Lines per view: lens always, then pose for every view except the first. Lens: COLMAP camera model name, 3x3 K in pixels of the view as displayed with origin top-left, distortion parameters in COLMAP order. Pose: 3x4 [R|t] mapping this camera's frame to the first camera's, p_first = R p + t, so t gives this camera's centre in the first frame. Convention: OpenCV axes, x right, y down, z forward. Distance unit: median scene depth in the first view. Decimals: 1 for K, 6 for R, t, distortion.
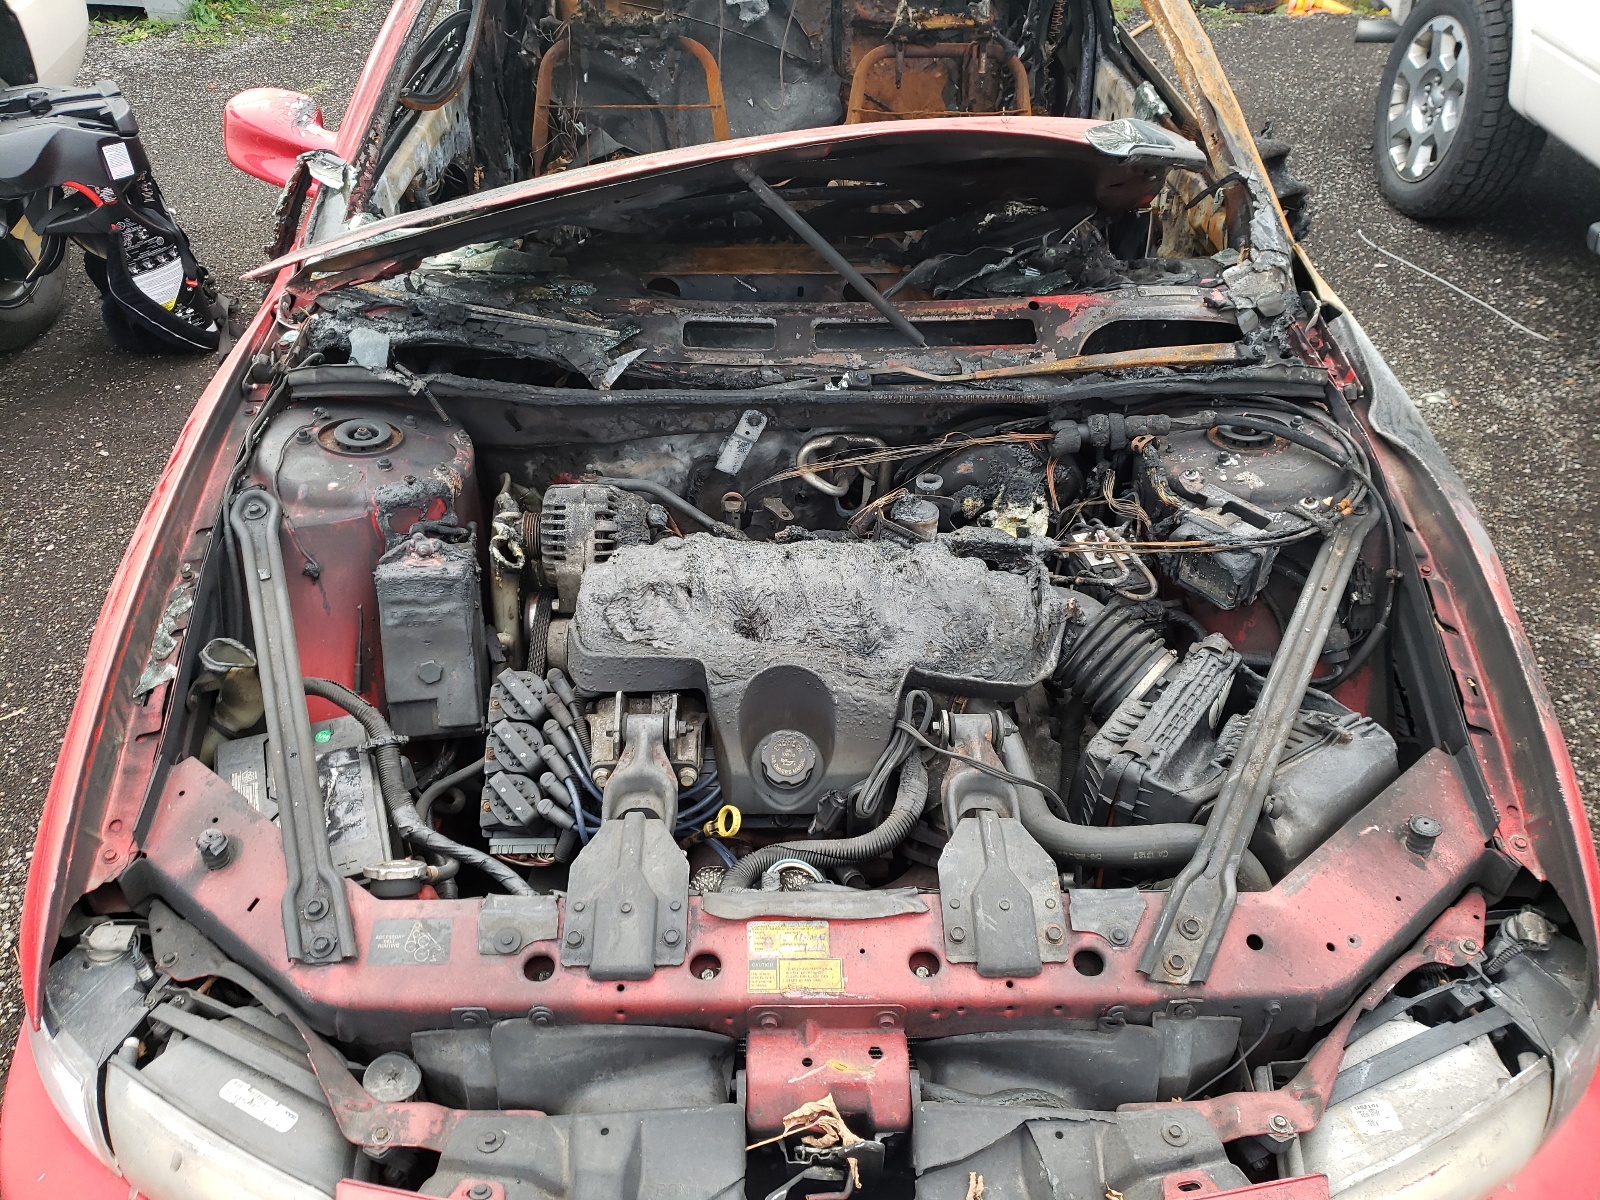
lens RADIAL K [[1256.1, 0, 800.0], [0, 1256.1, 600.0], [0, 0, 1]] dist [0.031860, 0.000513]
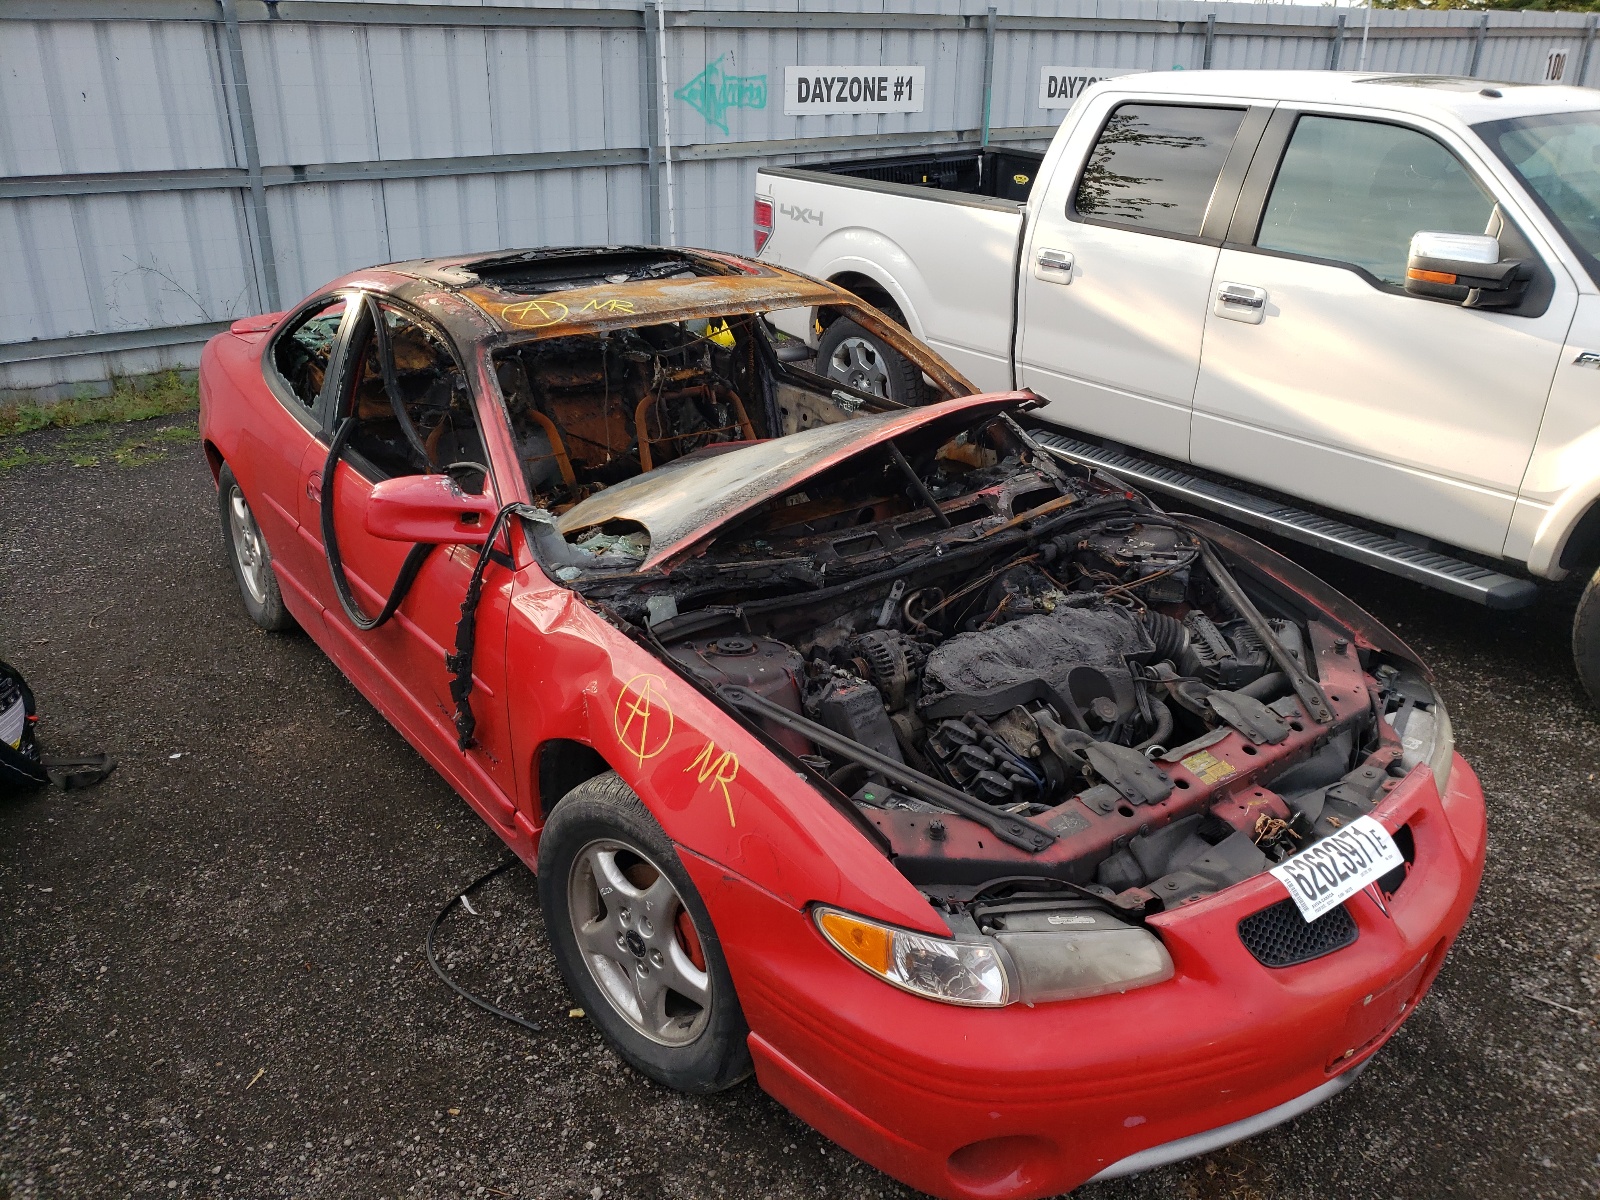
lens RADIAL K [[1255.3, 0, 800.0], [0, 1255.3, 600.0], [0, 0, 1]] dist [0.009269, -0.003311]
pose [[0.809479, -0.233791, 0.538596, -1.087994], [0.362600, 0.920535, -0.145387, 0.067159], [-0.461806, 0.312983, 0.829926, -0.308876]]
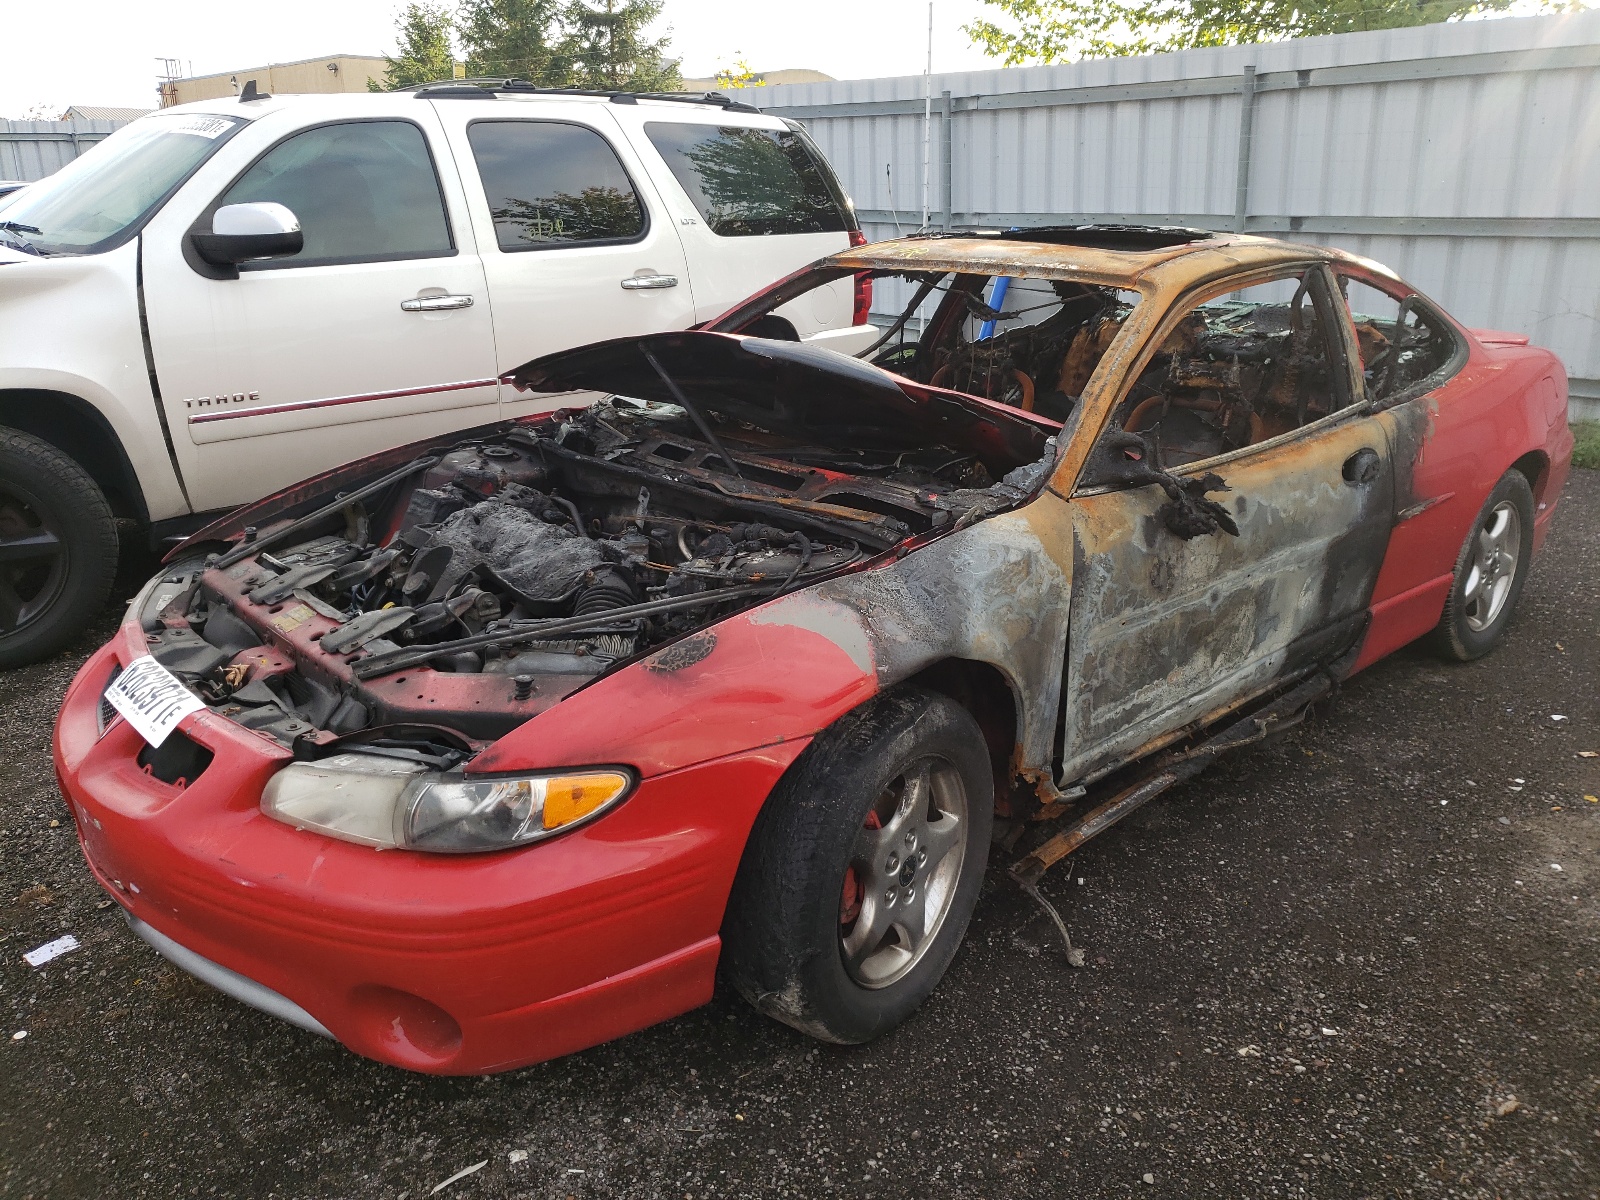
lens RADIAL K [[1267.9, 0, 800.0], [0, 1267.9, 600.0], [0, 0, 1]] dist [0.044882, -0.000023]
pose [[0.645199, 0.236791, -0.726394, 1.407817], [-0.466376, 0.875135, -0.128968, 0.102244], [0.605154, 0.421983, 0.675070, 0.069720]]
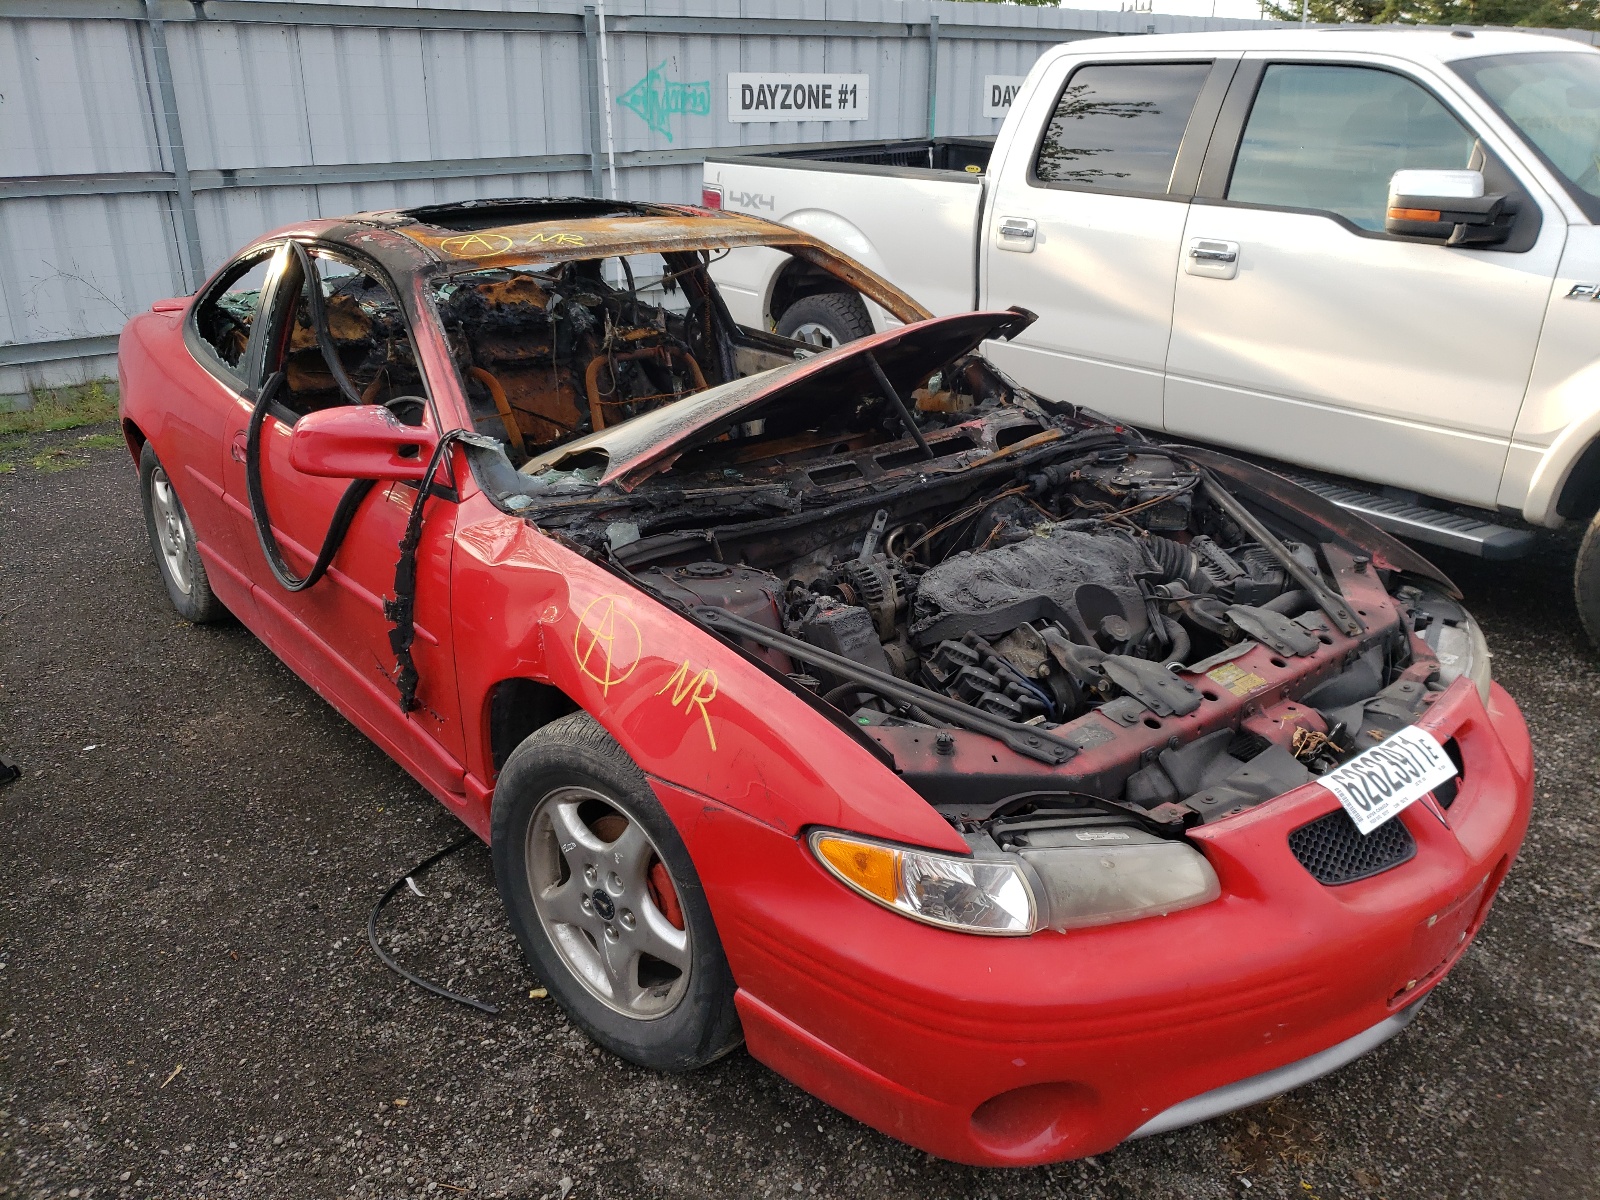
lens RADIAL K [[1258.6, 0, 791.1], [0, 1258.6, 602.6], [0, 0, 1]] dist [0.005246, -0.003613]
pose [[0.785376, -0.236542, 0.572042, -1.068147], [0.390702, 0.906206, -0.161686, 0.160224], [-0.480143, 0.350482, 0.804130, -0.128880]]
